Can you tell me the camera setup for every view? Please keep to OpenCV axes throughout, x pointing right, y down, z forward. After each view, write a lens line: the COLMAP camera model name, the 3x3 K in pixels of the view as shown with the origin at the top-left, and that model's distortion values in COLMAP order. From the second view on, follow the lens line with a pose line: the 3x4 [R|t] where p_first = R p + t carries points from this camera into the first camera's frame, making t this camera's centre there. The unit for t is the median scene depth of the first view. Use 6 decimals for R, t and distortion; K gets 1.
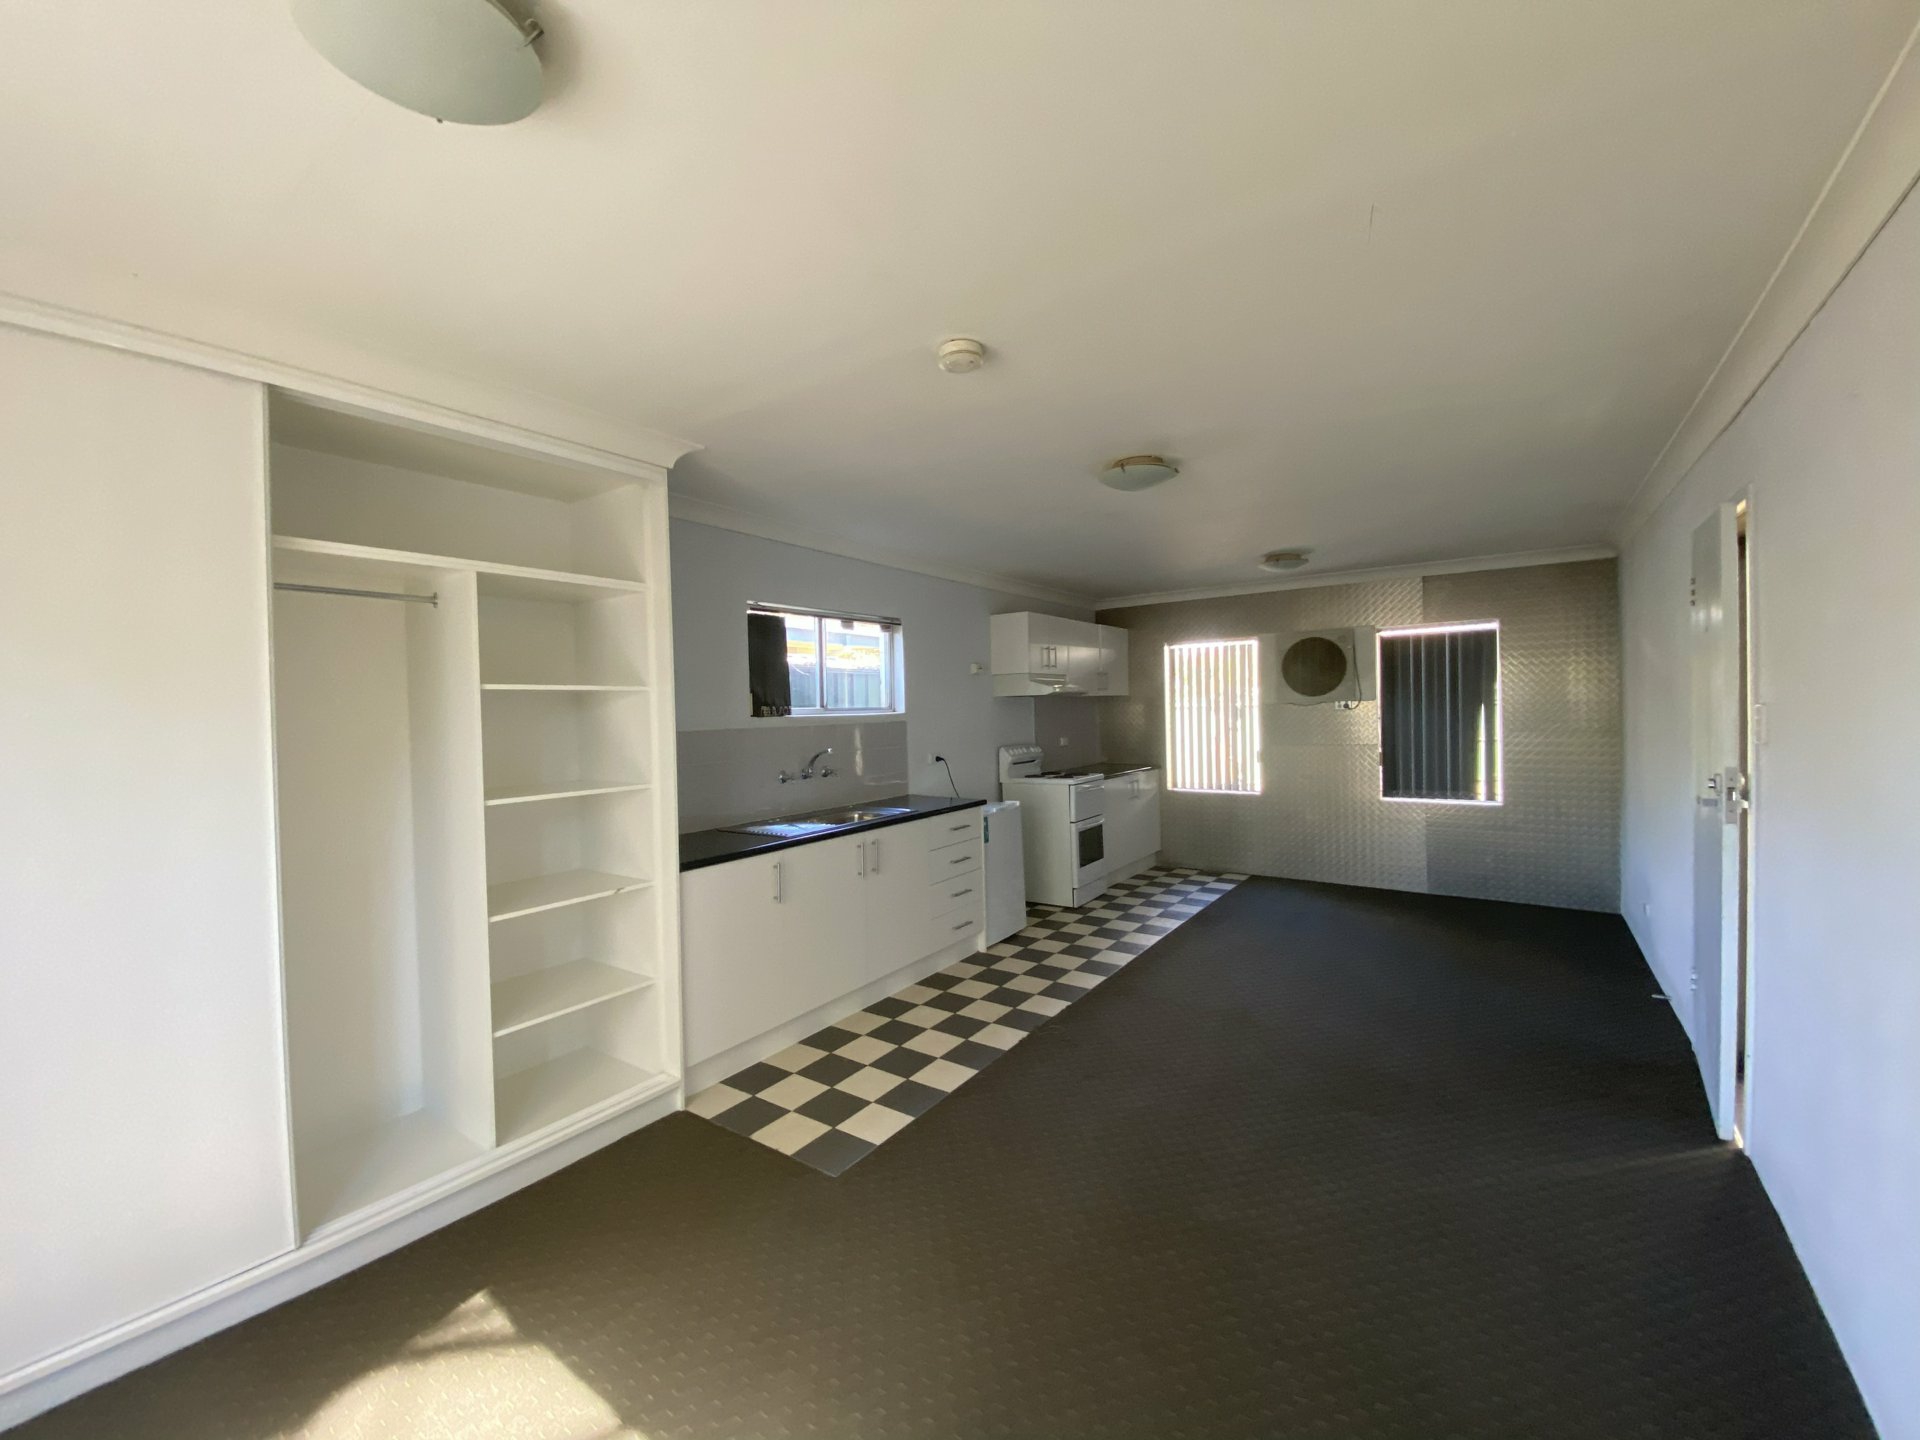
lens RADIAL K [[782.5, 0, 961.0], [0, 782.5, 723.4], [0, 0, 1]] dist [-0.003818, -0.000410]
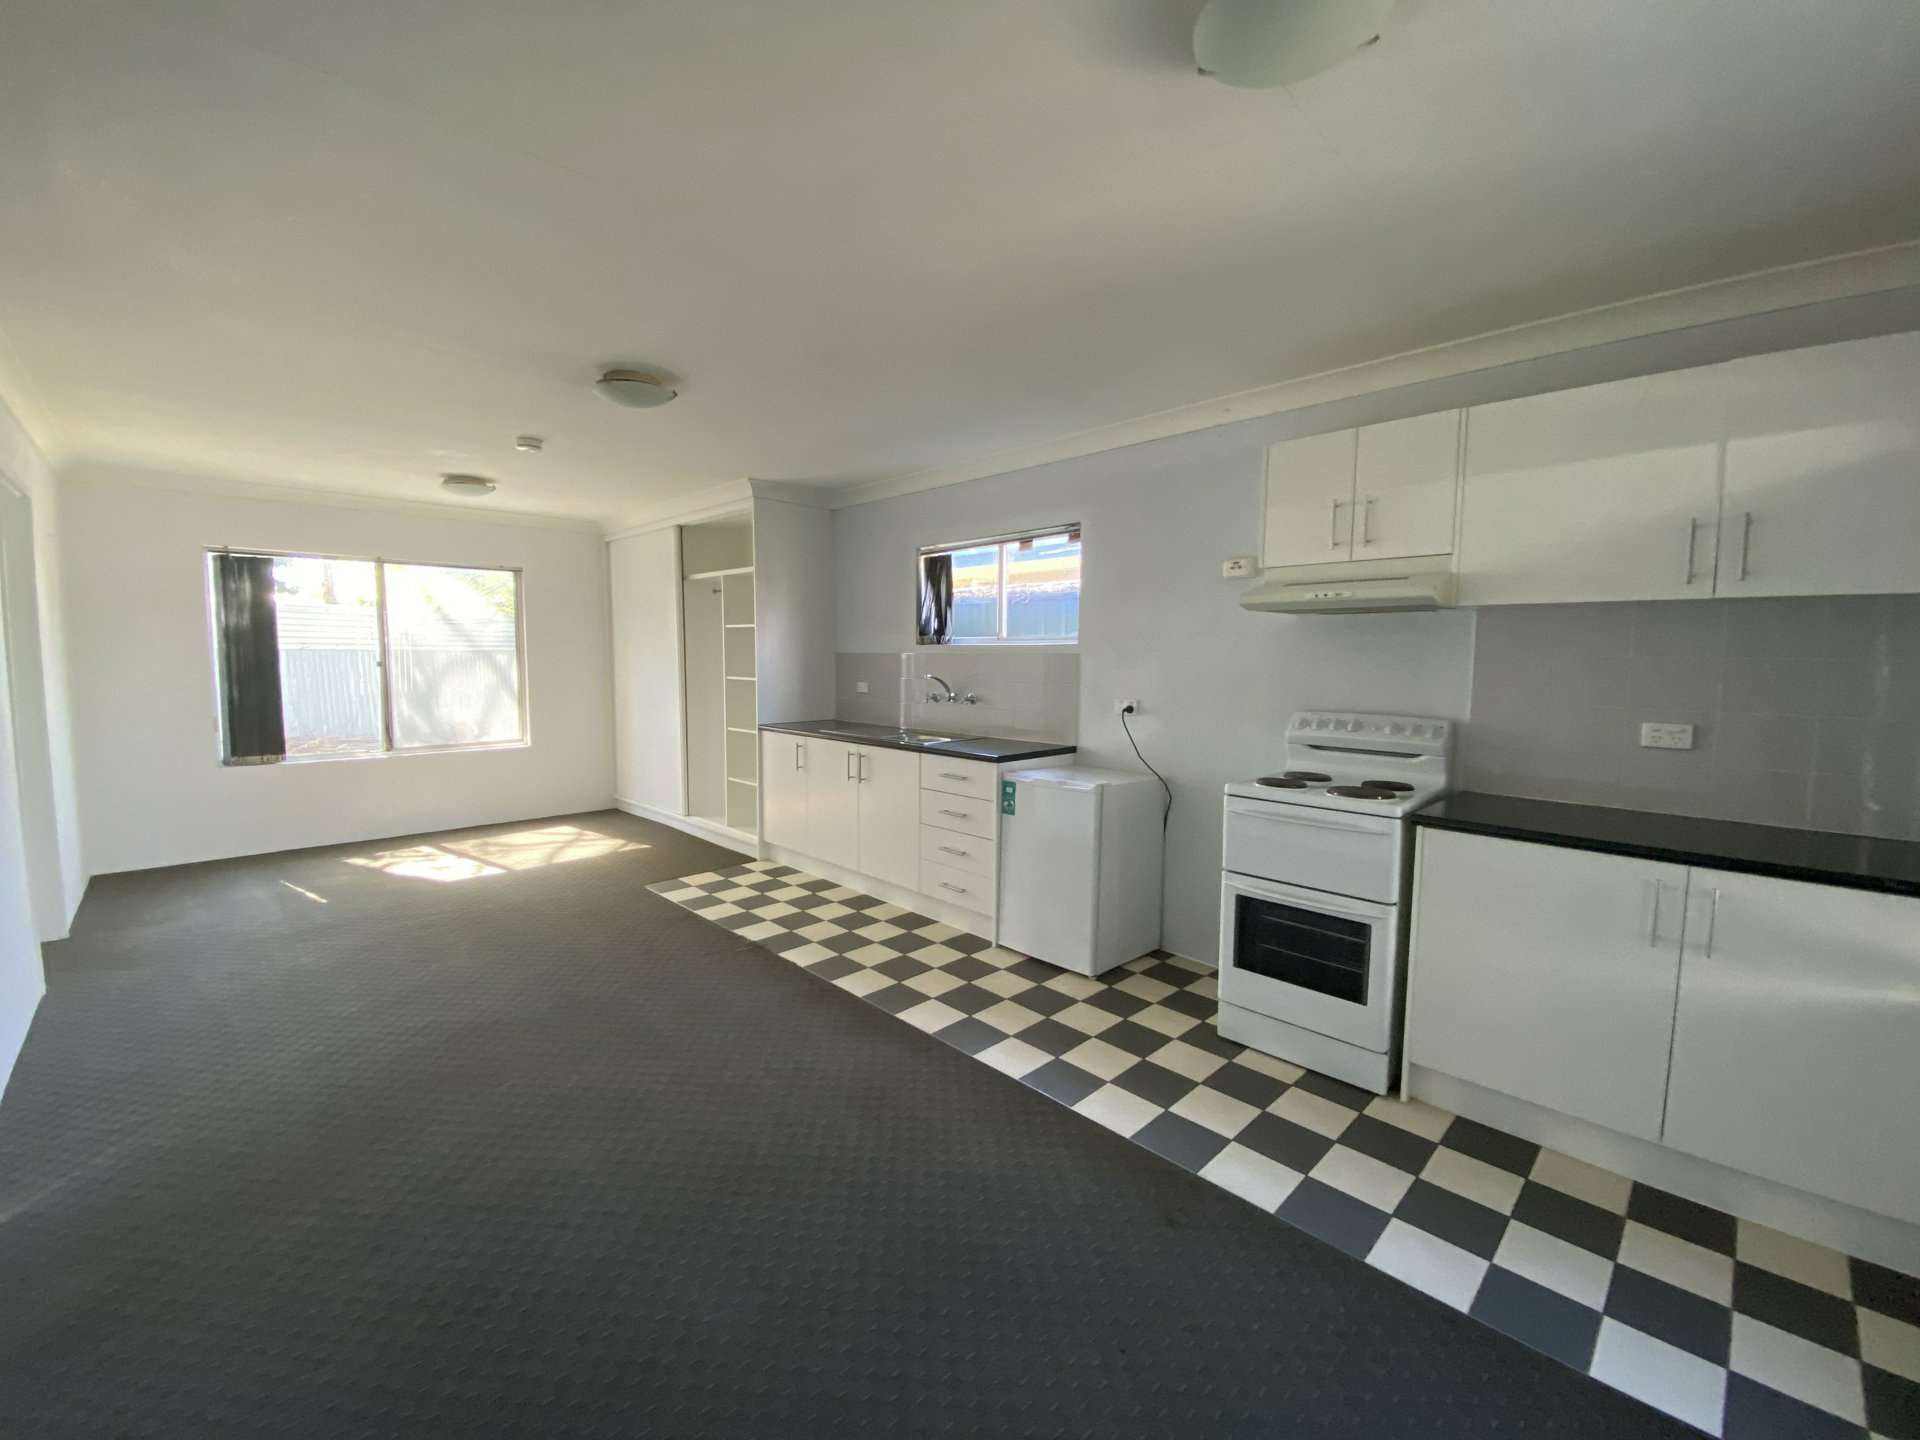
lens RADIAL K [[782.5, 0, 962.3], [0, 782.5, 717.0], [0, 0, 1]] dist [-0.003818, -0.000410]
pose [[-0.200461, 0.109084, -0.973610, 0.841965], [-0.013808, 0.993369, 0.114141, -0.031468], [0.979604, 0.036324, -0.197626, 1.196306]]
